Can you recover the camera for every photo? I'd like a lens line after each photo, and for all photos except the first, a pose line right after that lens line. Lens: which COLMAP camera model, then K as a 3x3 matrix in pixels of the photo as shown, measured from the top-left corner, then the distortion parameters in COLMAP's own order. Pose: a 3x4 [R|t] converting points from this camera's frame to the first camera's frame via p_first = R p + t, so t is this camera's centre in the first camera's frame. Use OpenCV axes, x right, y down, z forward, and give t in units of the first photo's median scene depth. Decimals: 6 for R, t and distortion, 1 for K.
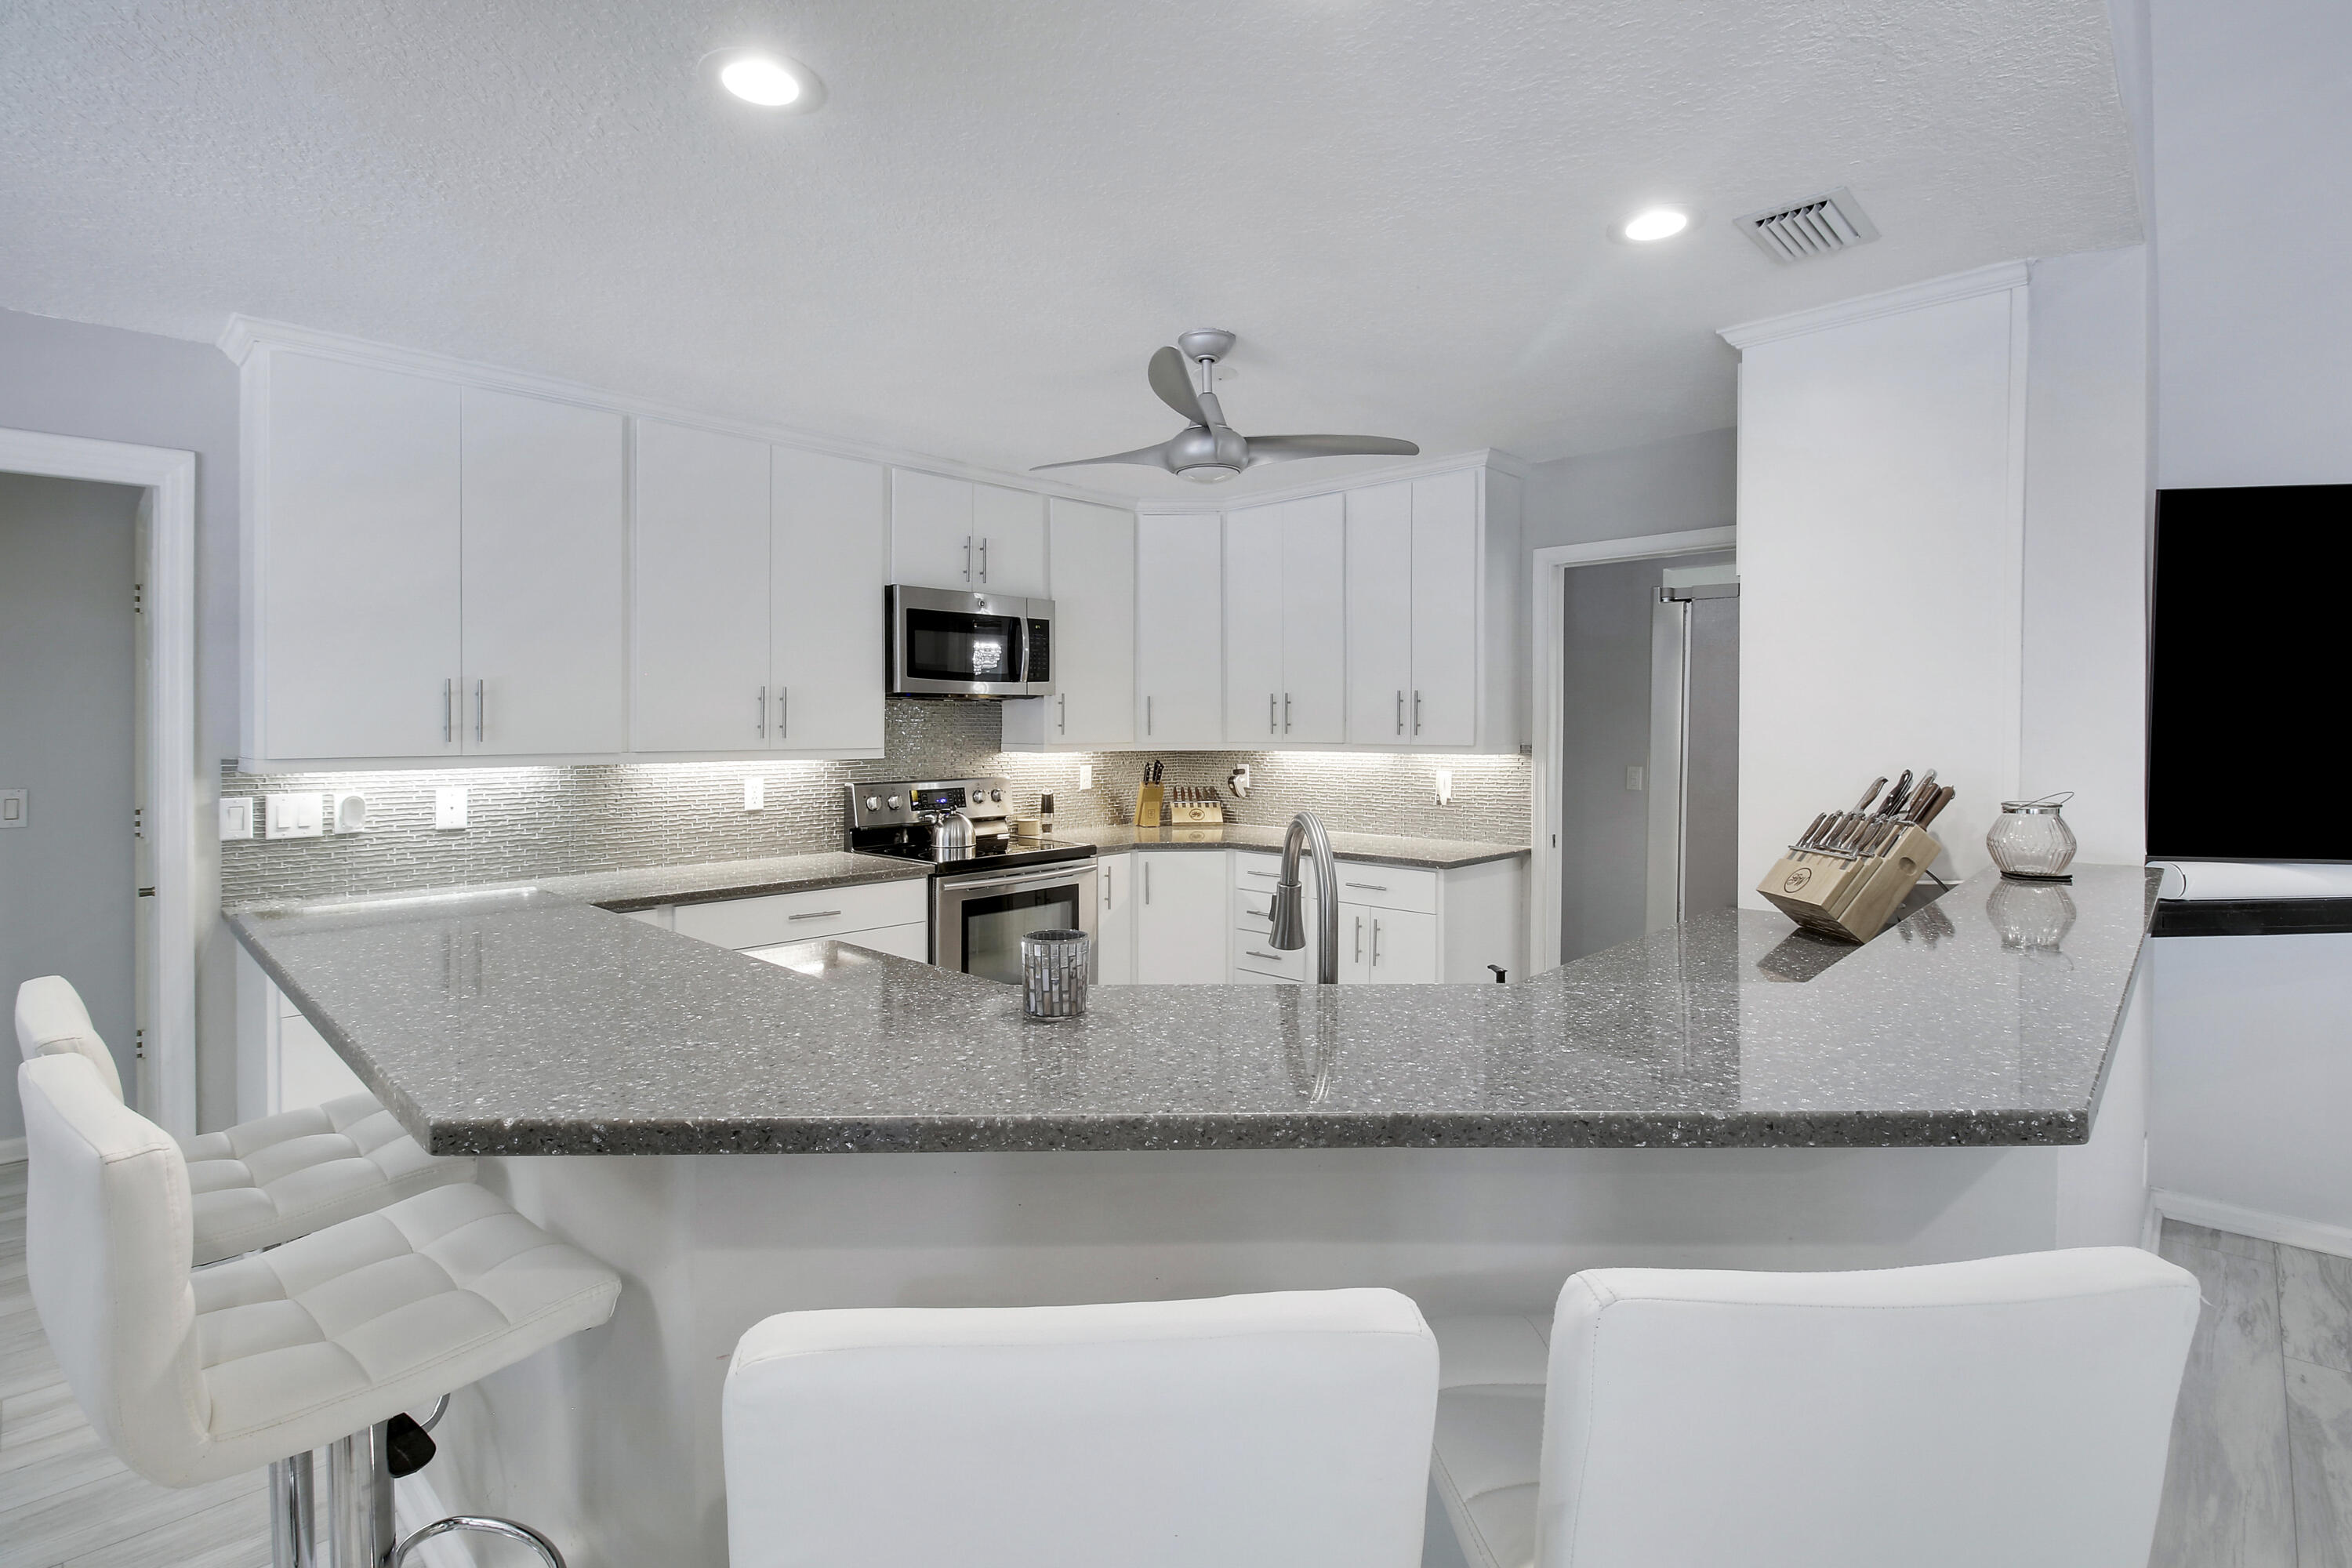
lens RADIAL K [[1083.5, 0, 1176.3], [0, 1083.5, 754.2], [0, 0, 1]] dist [-0.001370, -0.011079]
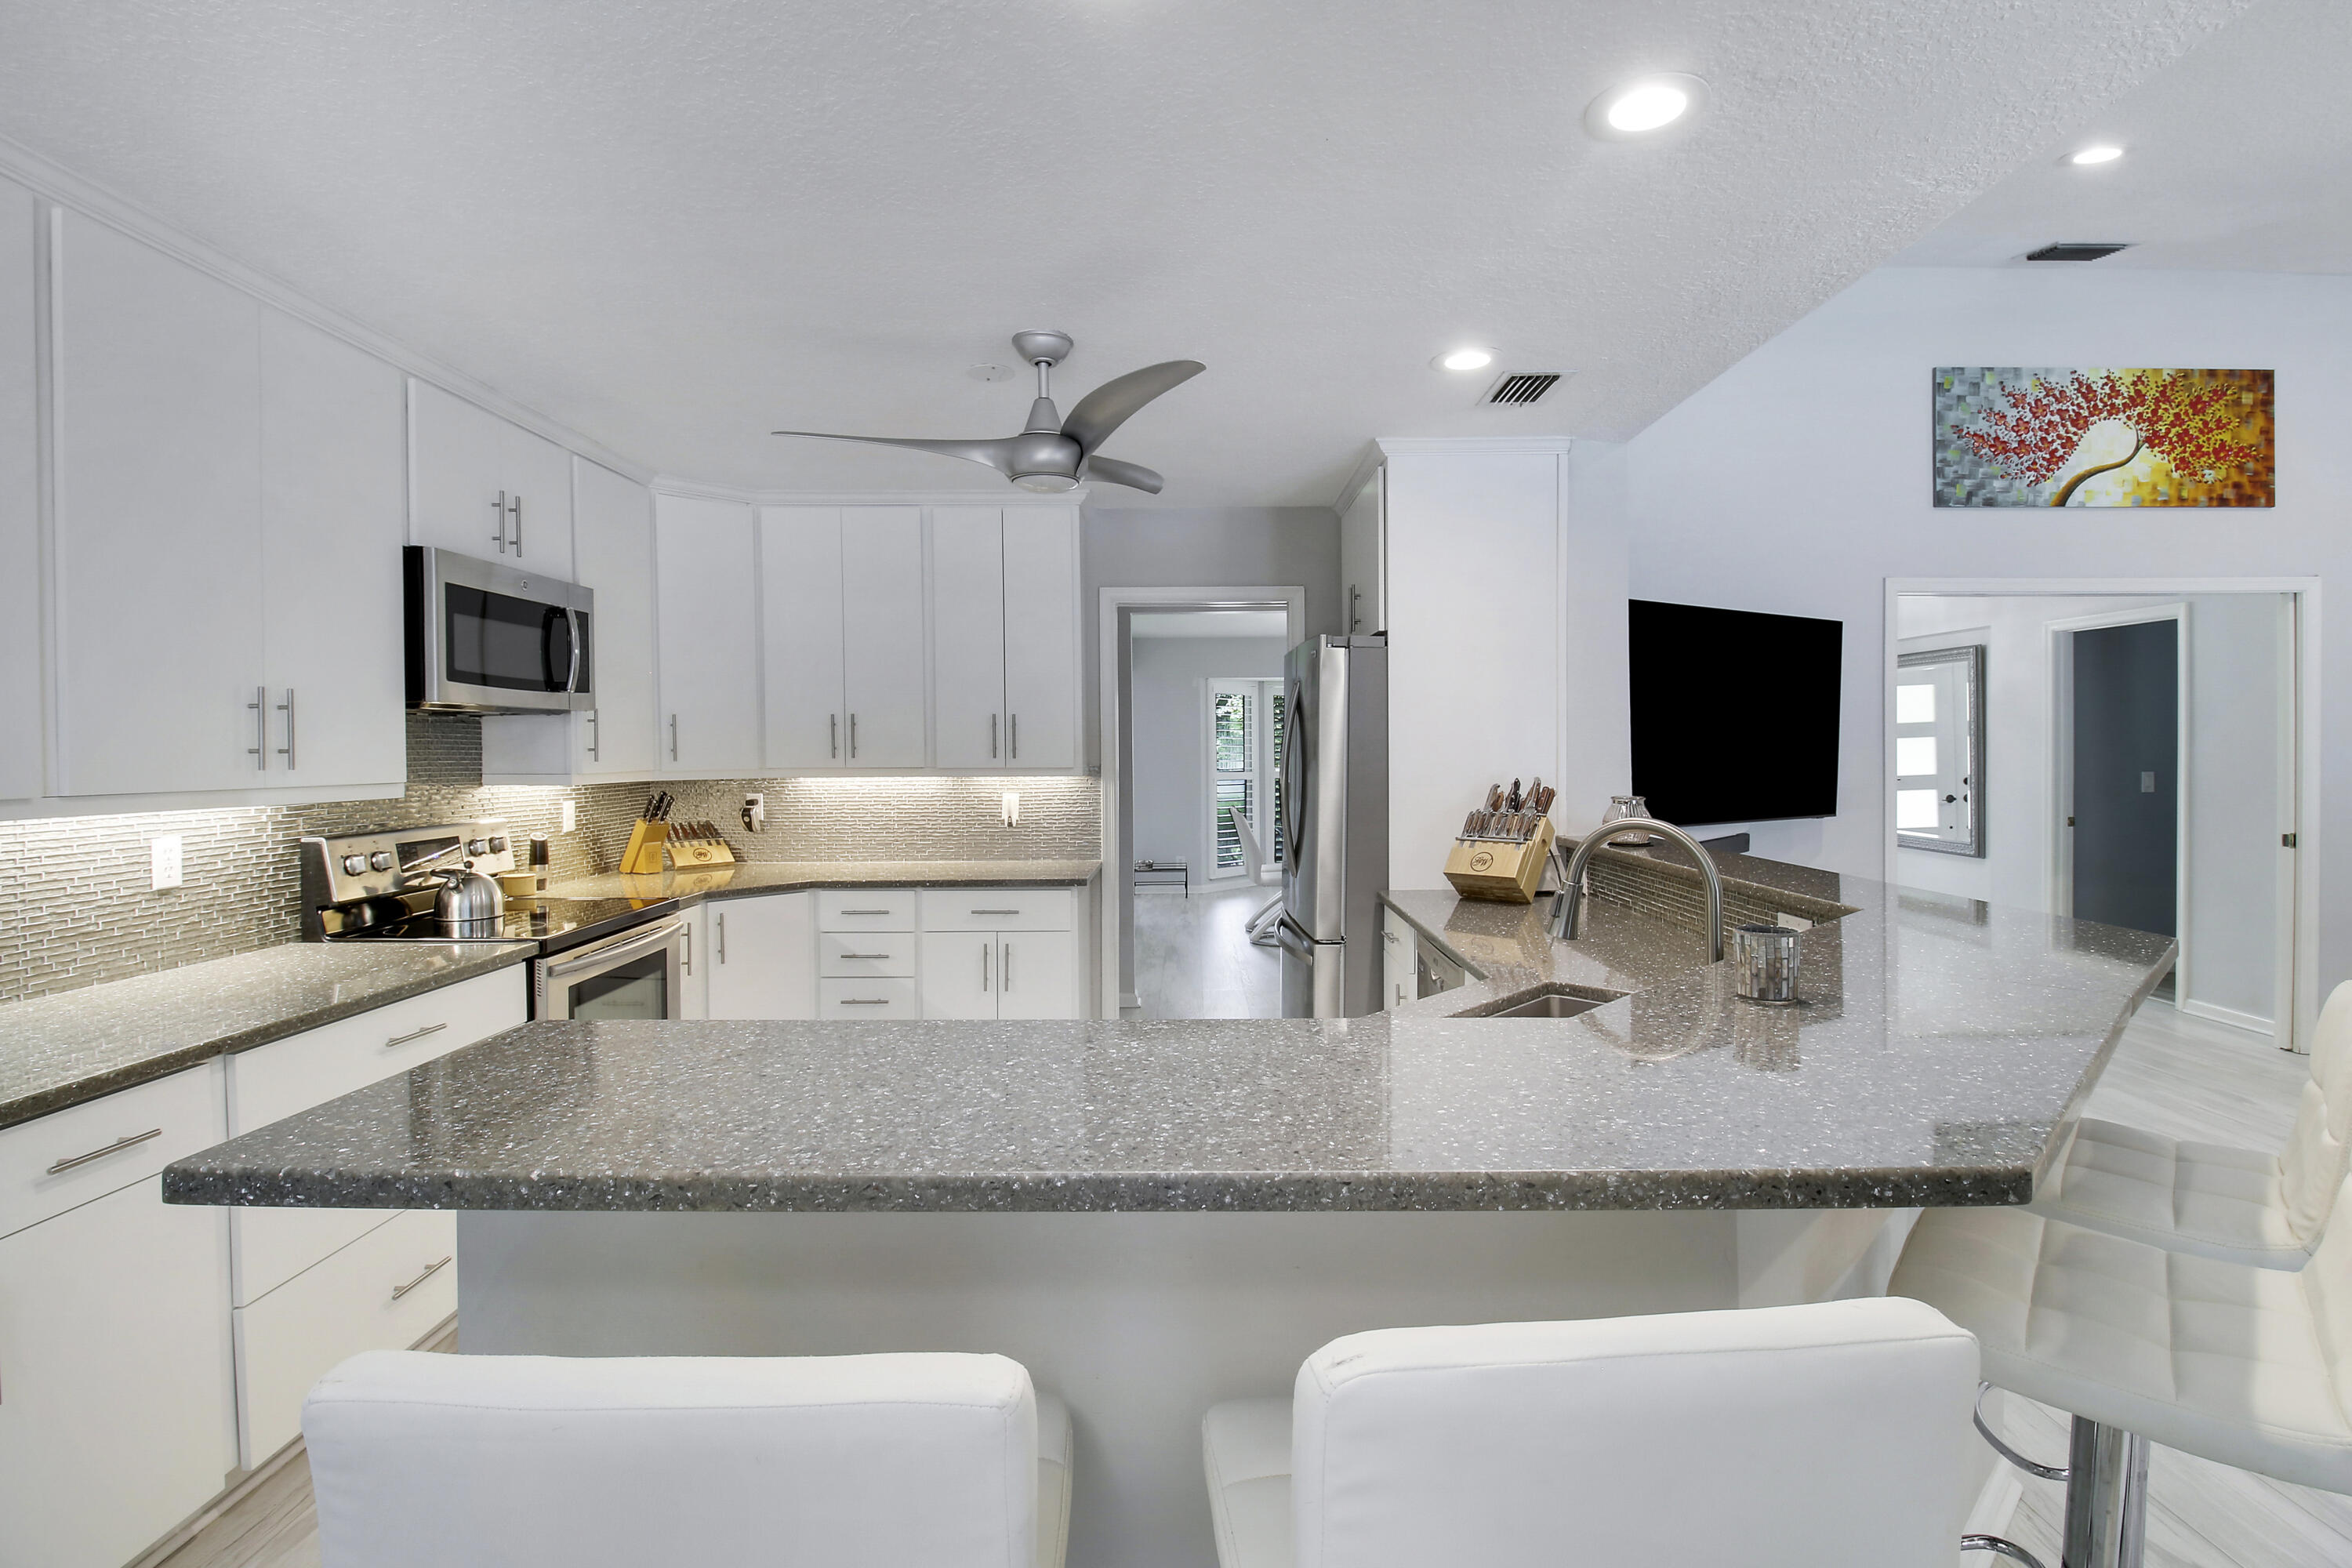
lens RADIAL K [[1083.5, 0, 1176.3], [0, 1083.5, 754.2], [0, 0, 1]] dist [-0.001370, -0.011079]
pose [[0.724202, -0.004079, 0.689576, -0.362885], [0.020569, 0.999665, -0.015689, -0.002456], [-0.689281, 0.025546, 0.724044, 0.160550]]
